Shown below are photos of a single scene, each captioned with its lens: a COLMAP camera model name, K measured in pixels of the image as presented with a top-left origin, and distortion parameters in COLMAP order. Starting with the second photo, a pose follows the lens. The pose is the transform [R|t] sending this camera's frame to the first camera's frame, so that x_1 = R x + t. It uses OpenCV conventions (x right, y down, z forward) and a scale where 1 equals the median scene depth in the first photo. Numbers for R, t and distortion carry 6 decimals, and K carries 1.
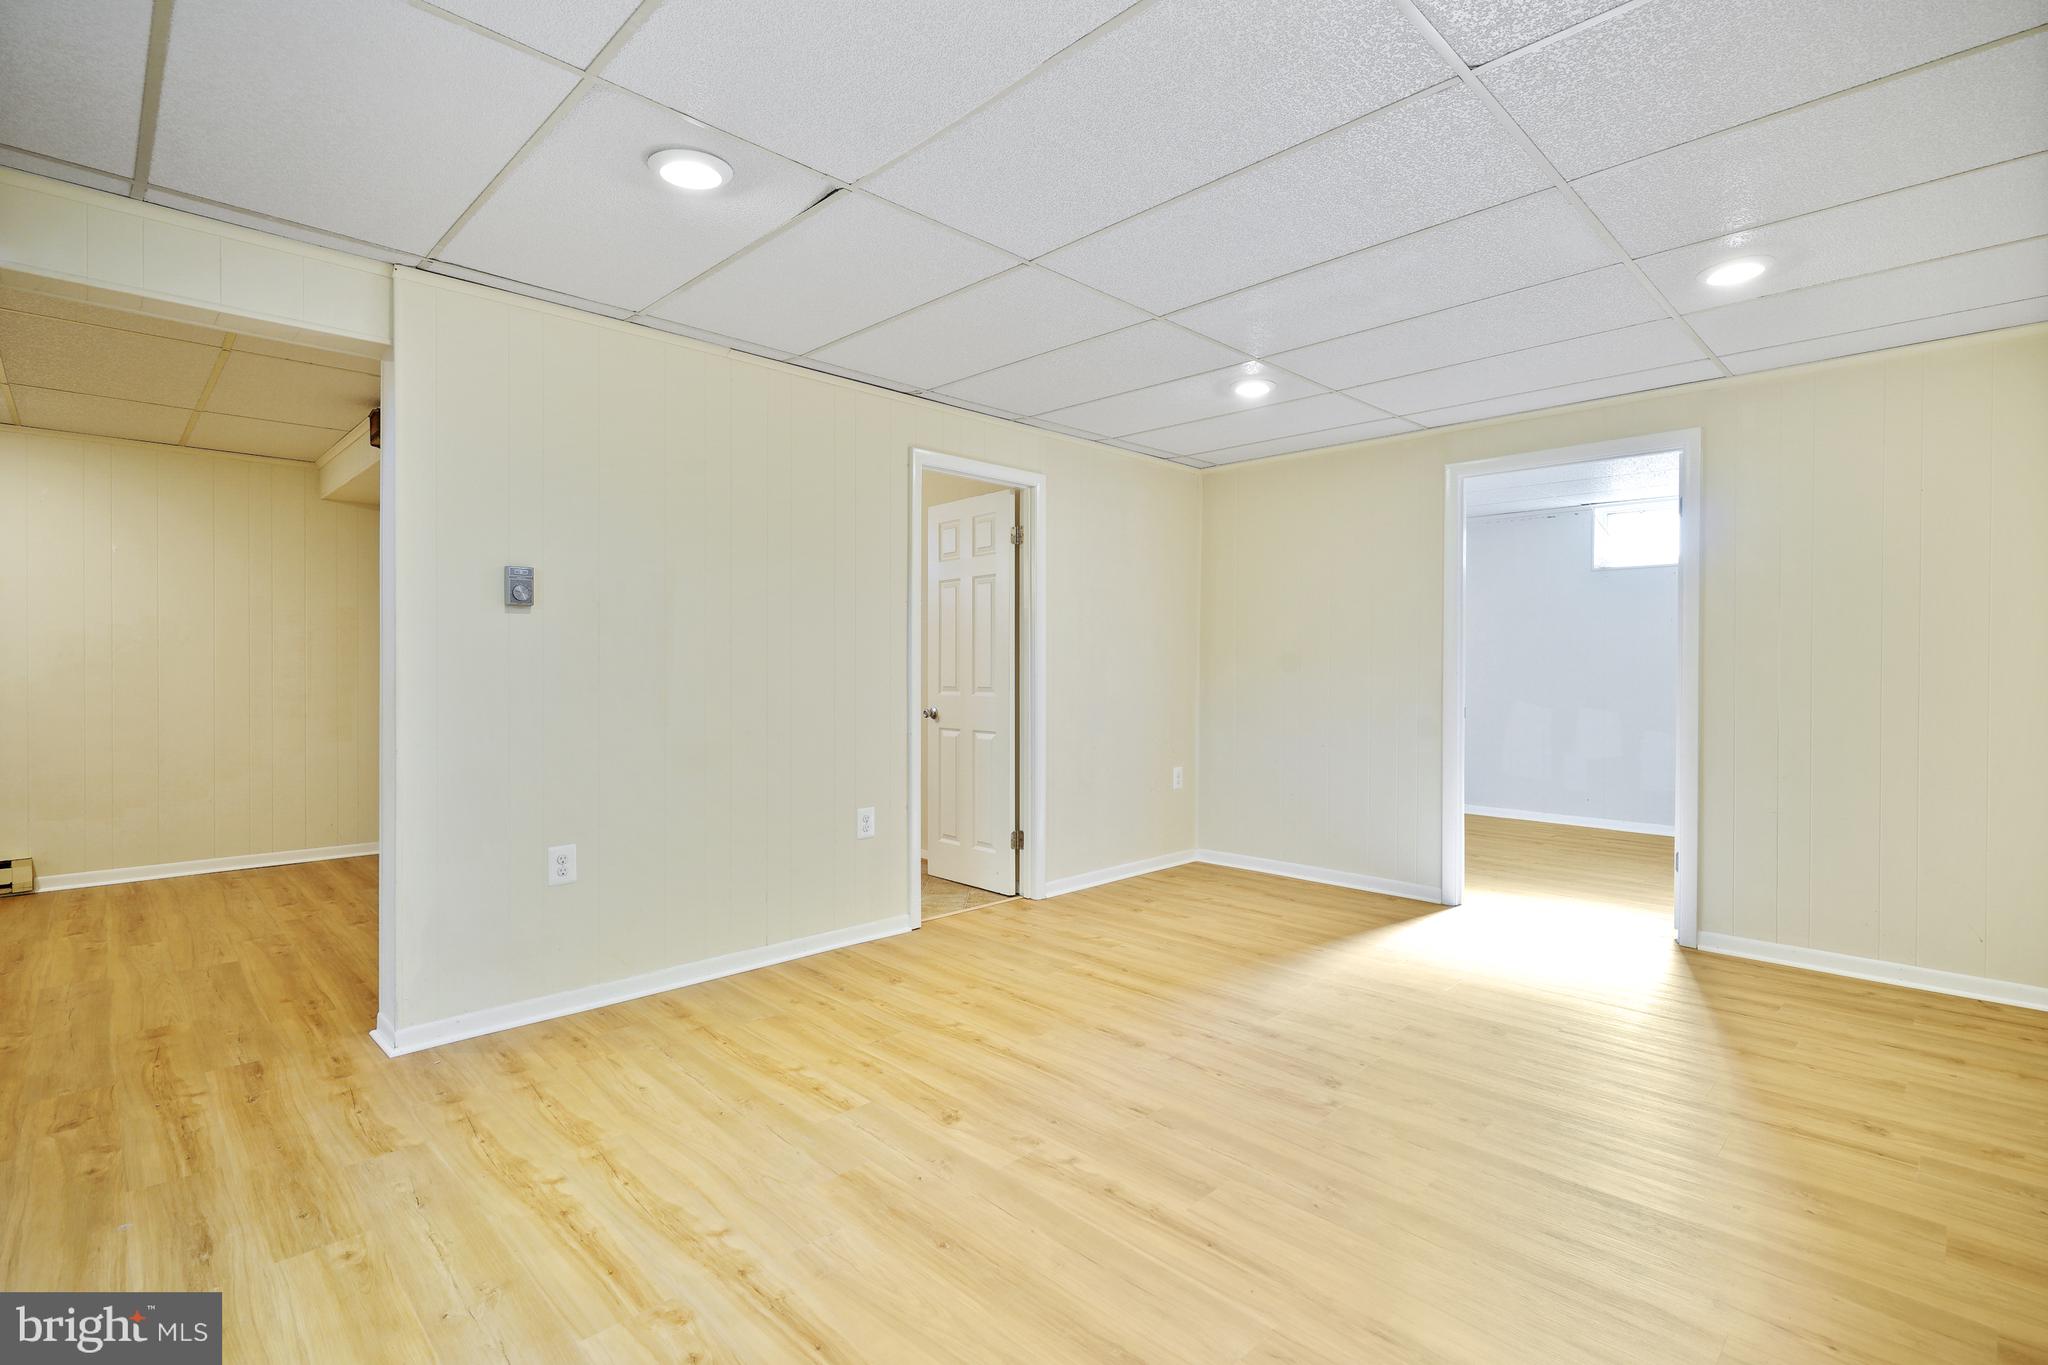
lens RADIAL K [[958.0, 0, 1037.6], [0, 958.0, 688.4], [0, 0, 1]] dist [-0.003780, 0.000391]
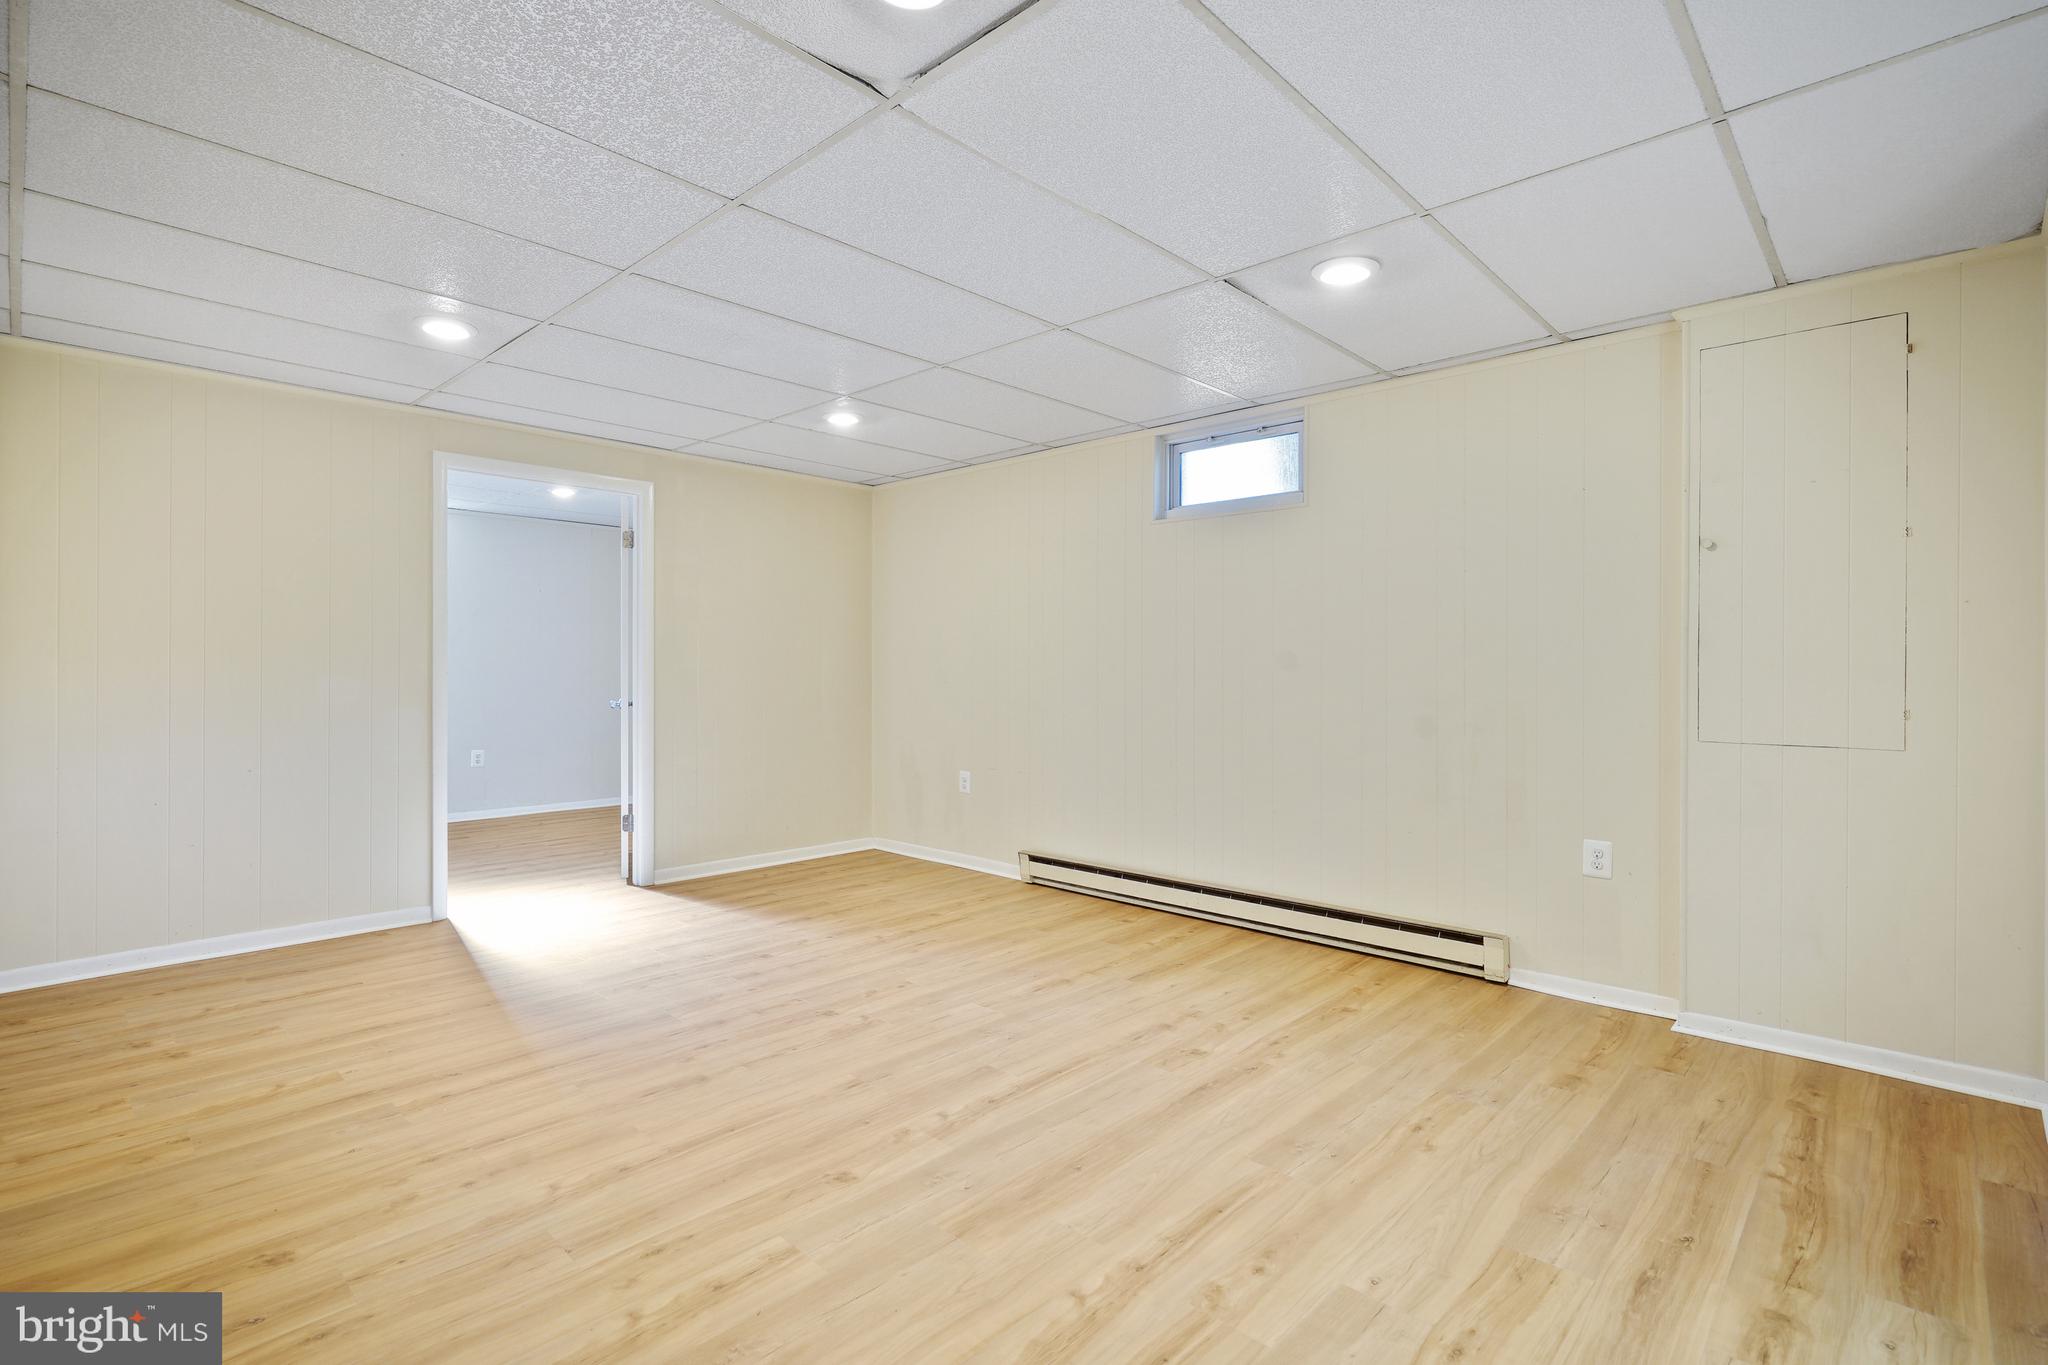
lens RADIAL K [[958.0, 0, 1012.2], [0, 958.0, 678.2], [0, 0, 1]] dist [0.000706, 0.000224]
pose [[-0.019746, -0.012242, 0.999730, -0.877366], [0.017302, 0.999771, 0.012584, -0.022428], [-0.999655, 0.017546, -0.019530, 0.760855]]
